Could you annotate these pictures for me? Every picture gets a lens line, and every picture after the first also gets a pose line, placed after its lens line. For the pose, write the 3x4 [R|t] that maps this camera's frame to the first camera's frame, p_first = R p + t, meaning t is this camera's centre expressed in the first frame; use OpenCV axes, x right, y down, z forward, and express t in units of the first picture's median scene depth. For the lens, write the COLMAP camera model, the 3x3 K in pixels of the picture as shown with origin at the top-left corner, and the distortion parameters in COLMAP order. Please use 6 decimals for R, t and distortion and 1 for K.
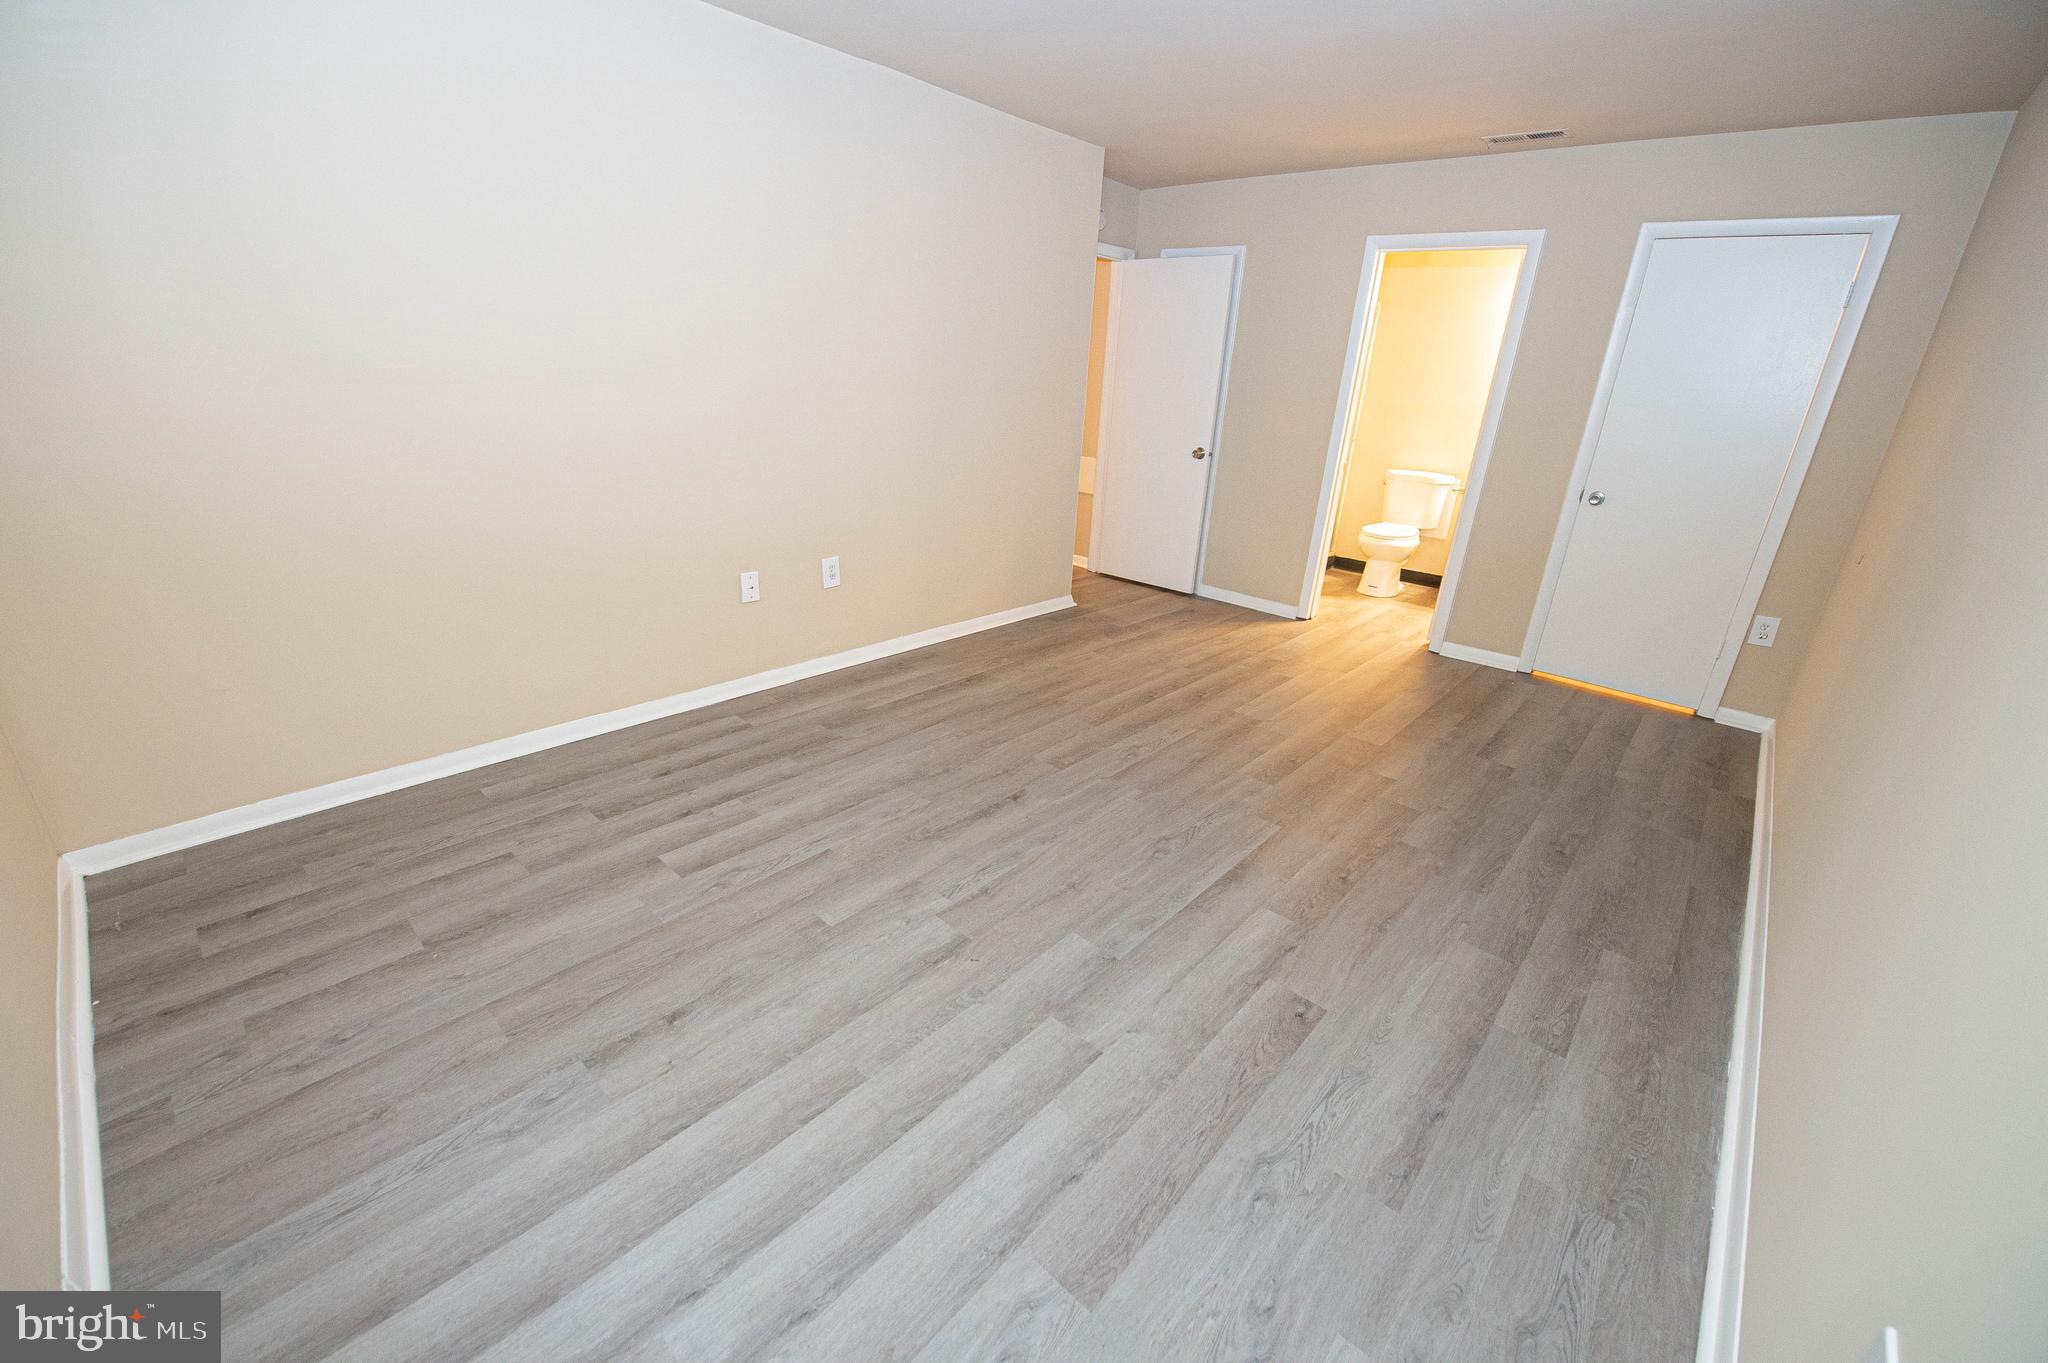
lens RADIAL K [[830.4, 0, 1019.8], [0, 830.4, 684.7], [0, 0, 1]] dist [-0.014701, -0.003702]
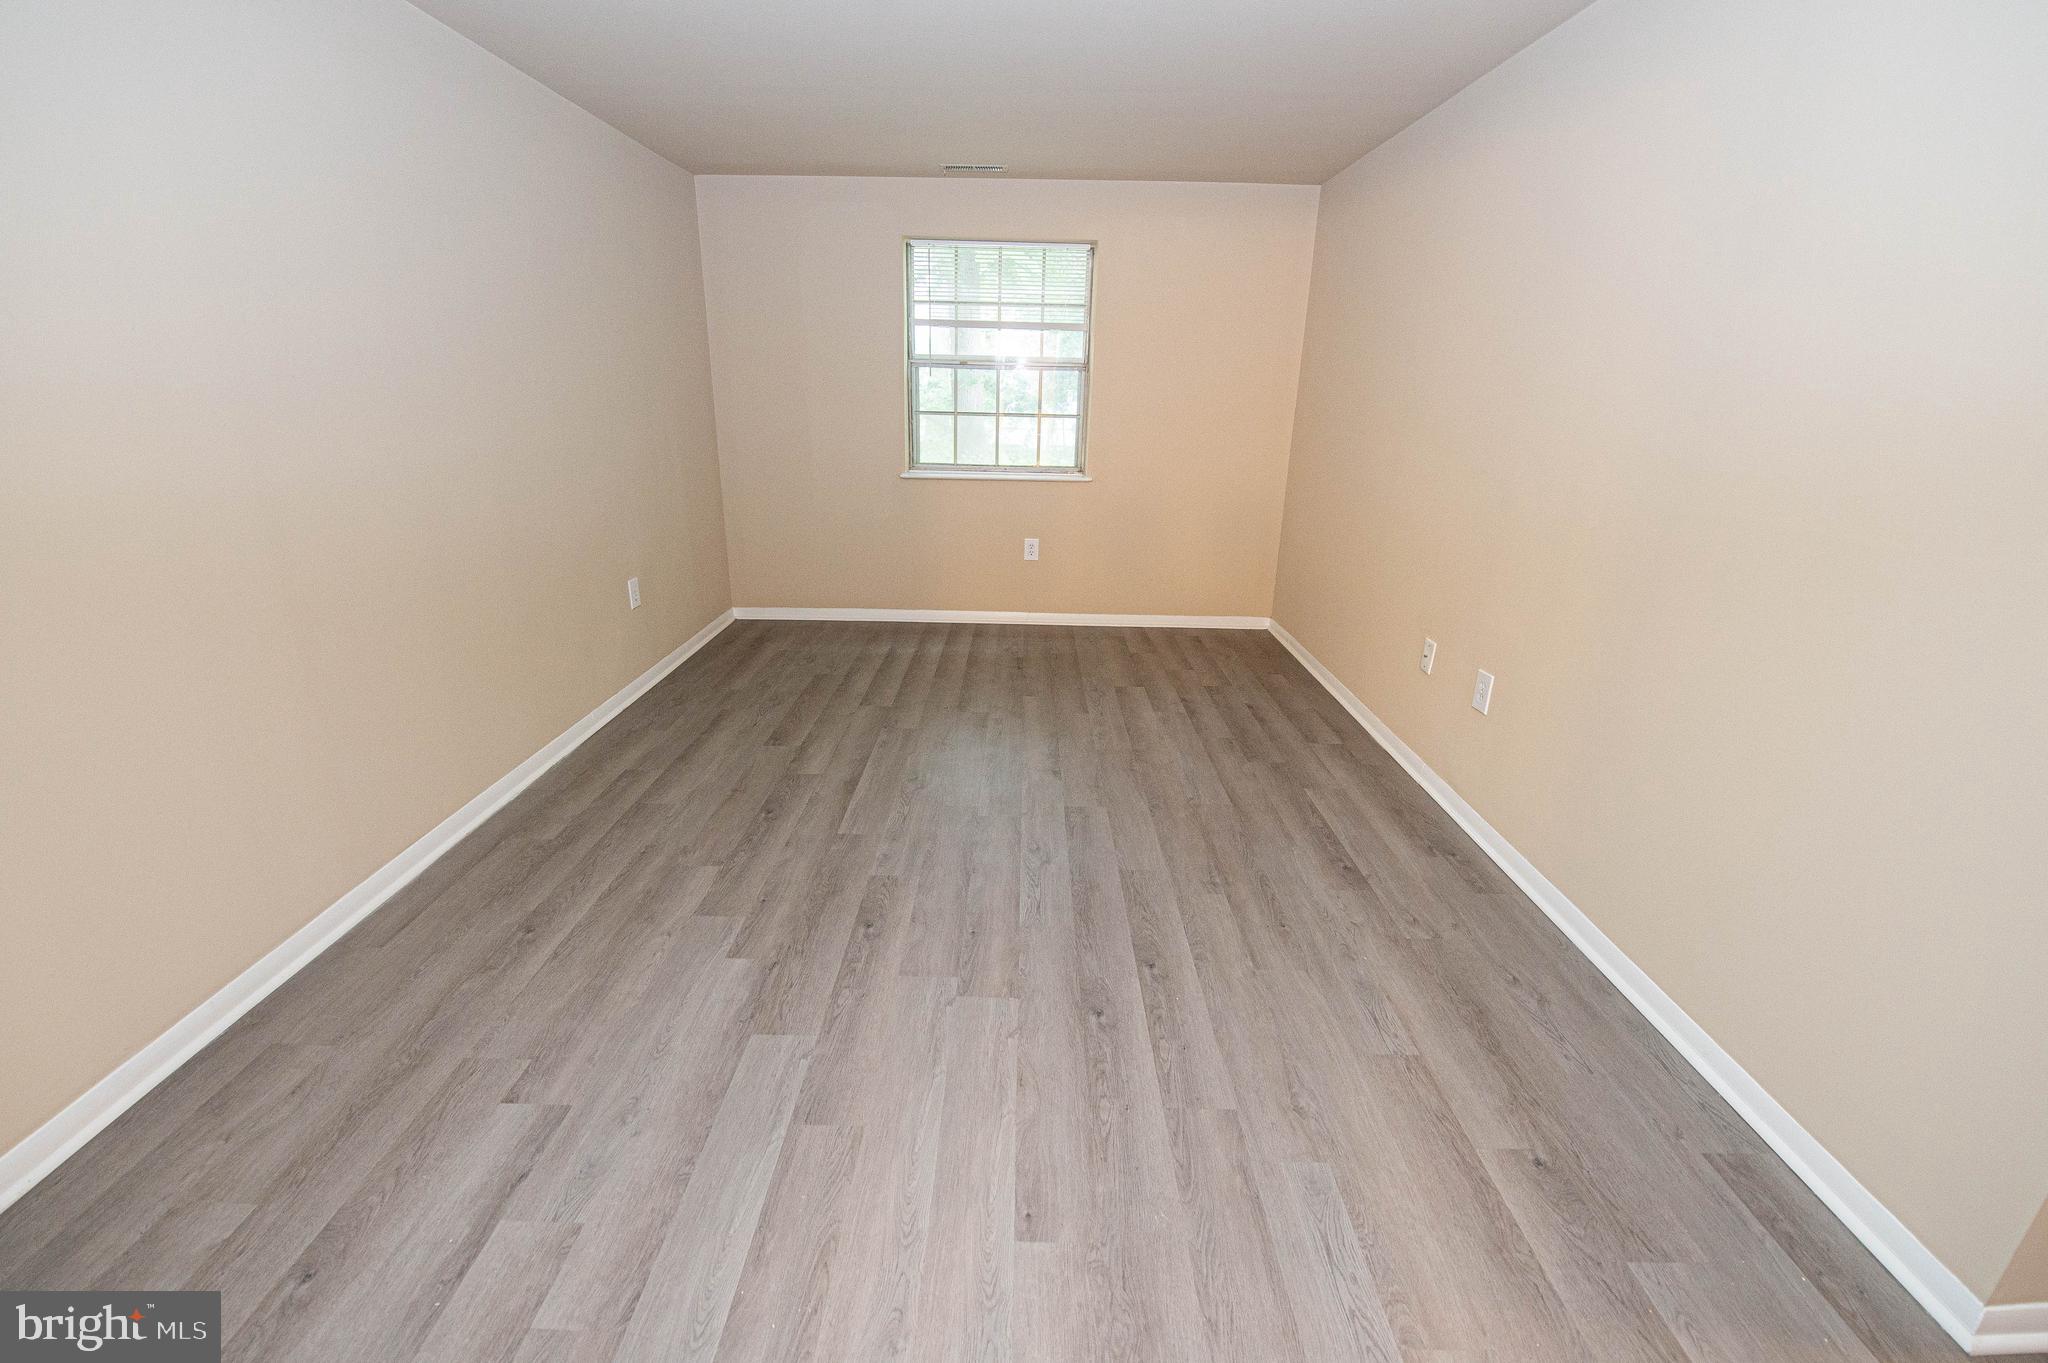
lens RADIAL K [[850.6, 0, 1015.5], [0, 850.6, 684.5], [0, 0, 1]] dist [-0.016830, -0.002241]
pose [[-0.752644, 0.155055, -0.639910, 0.768755], [-0.288526, 0.795927, 0.532215, -0.567704], [0.591844, 0.585199, -0.554313, 1.563362]]
